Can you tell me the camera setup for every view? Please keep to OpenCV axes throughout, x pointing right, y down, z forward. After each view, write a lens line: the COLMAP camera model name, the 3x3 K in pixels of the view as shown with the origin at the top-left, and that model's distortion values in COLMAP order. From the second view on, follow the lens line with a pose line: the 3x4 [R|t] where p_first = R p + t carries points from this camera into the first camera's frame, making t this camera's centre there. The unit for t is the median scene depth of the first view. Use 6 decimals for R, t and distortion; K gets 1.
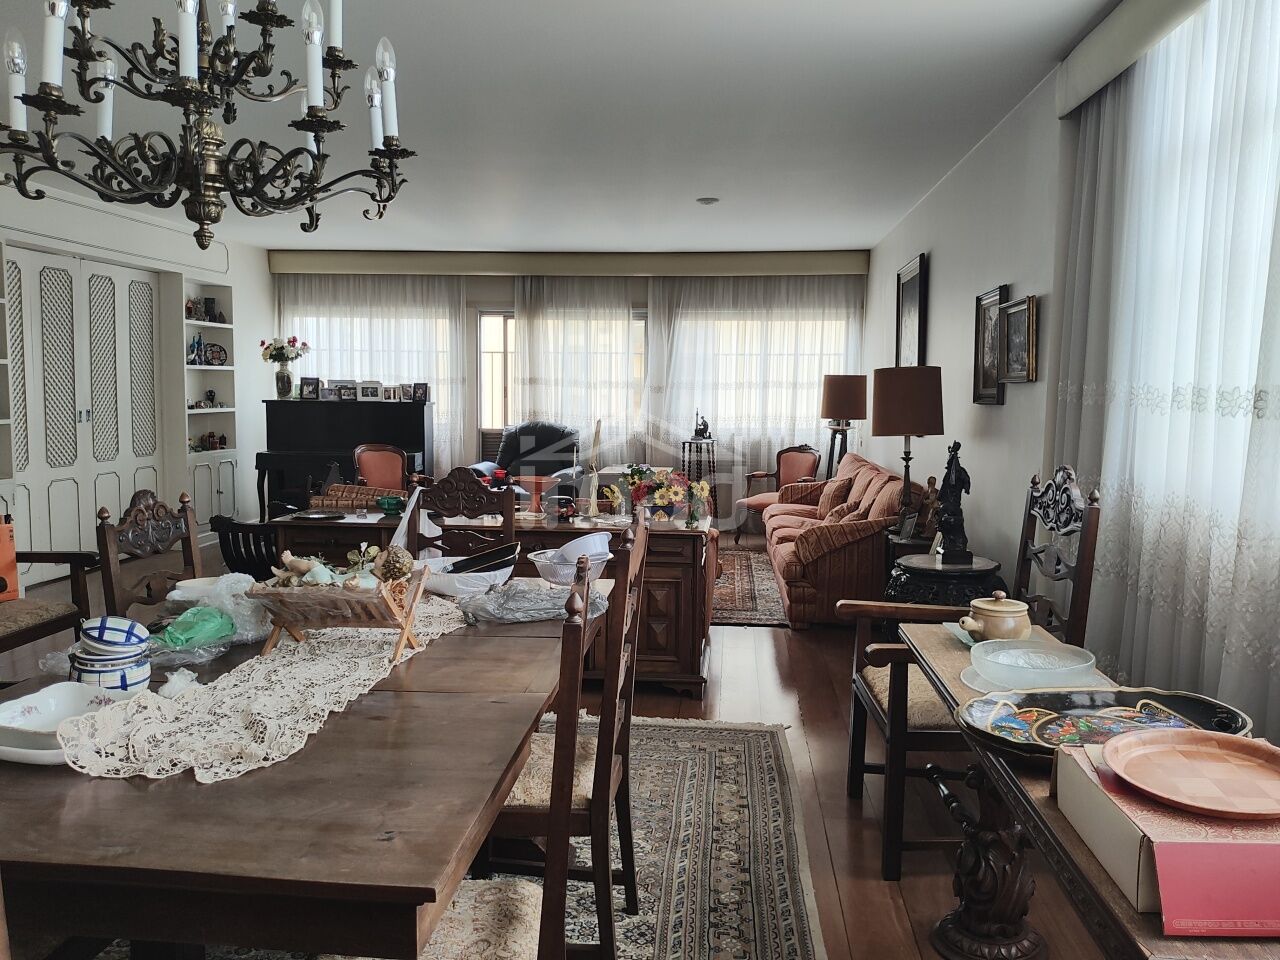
lens RADIAL K [[997.2, 0, 639.7], [0, 997.2, 507.4], [0, 0, 1]] dist [0.091419, -0.239315]
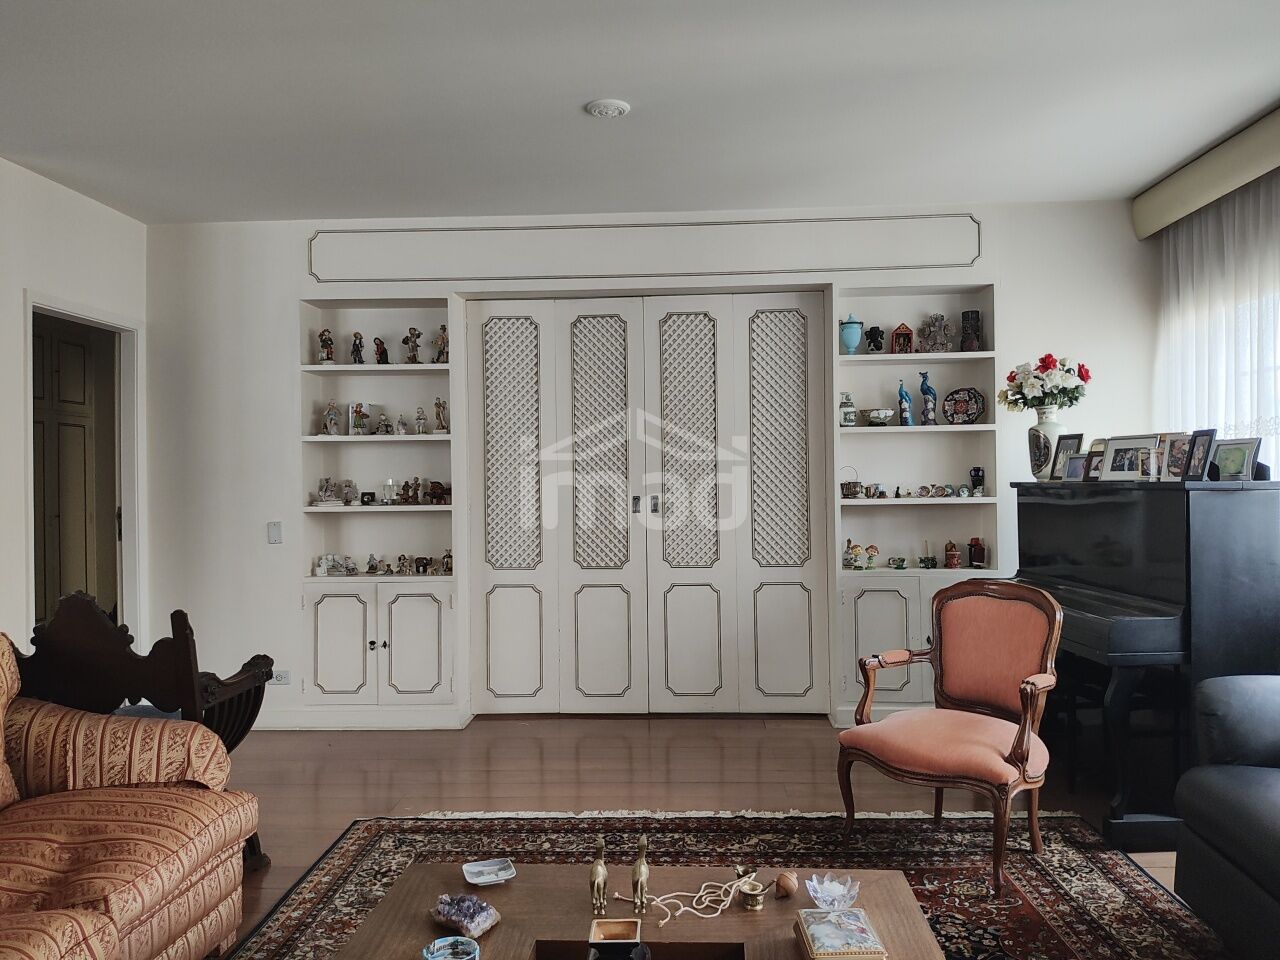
lens RADIAL K [[1002.8, 0, 640.0], [0, 1002.8, 480.0], [0, 0, 1]] dist [0.063280, -0.181012]
pose [[0.040979, -0.015851, -0.999034, 0.155362], [-0.107125, 0.994041, -0.020165, -0.075863], [0.993401, 0.107848, 0.039037, 0.781945]]
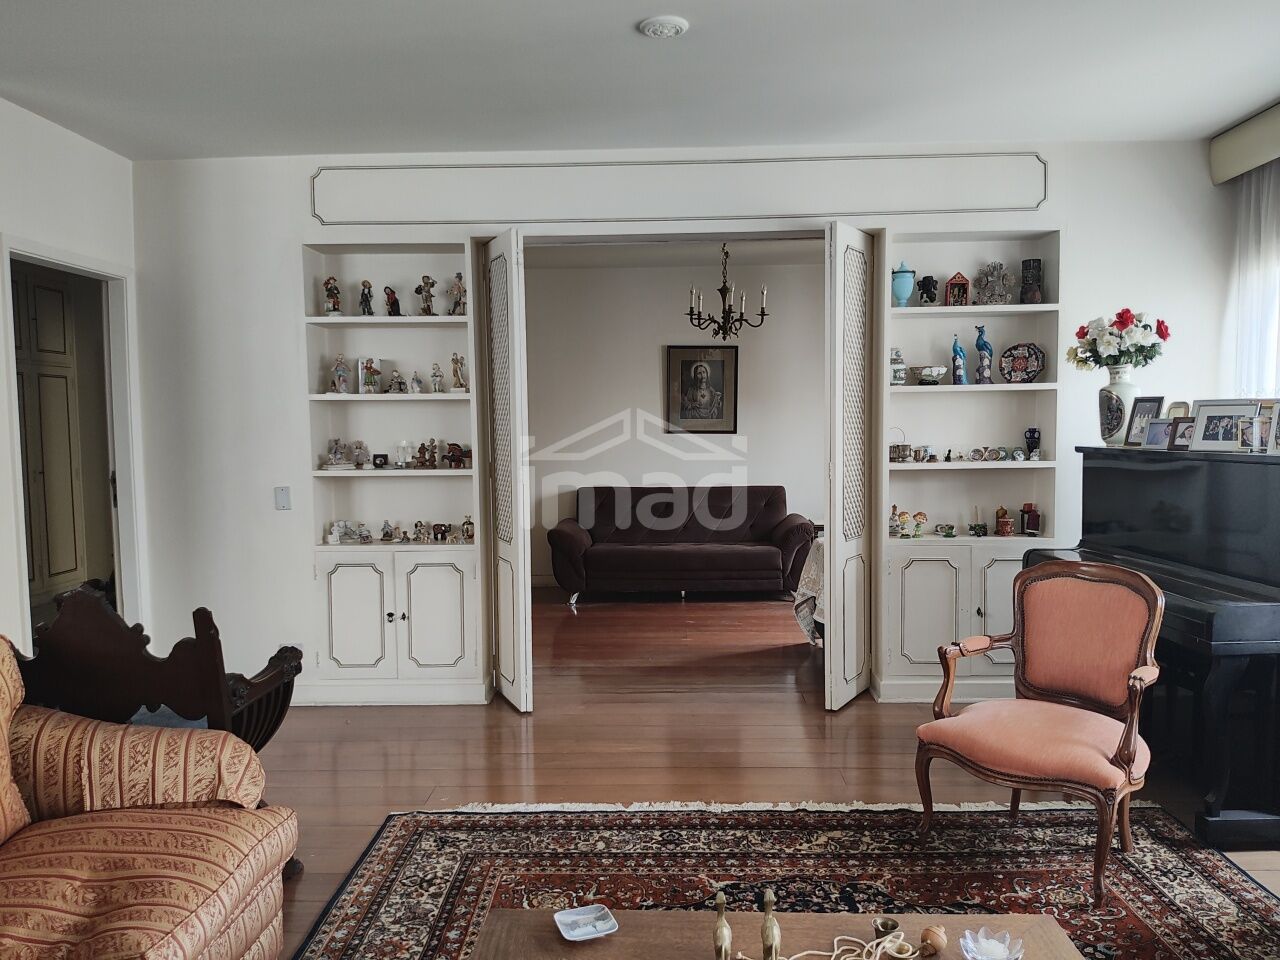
lens RADIAL K [[997.2, 0, 639.7], [0, 997.2, 507.4], [0, 0, 1]] dist [0.091419, -0.239315]
pose [[0.058926, 0.067800, -0.995957, 0.114976], [-0.107046, 0.992367, 0.061223, -0.084044], [0.992506, 0.103005, 0.065734, 0.753754]]
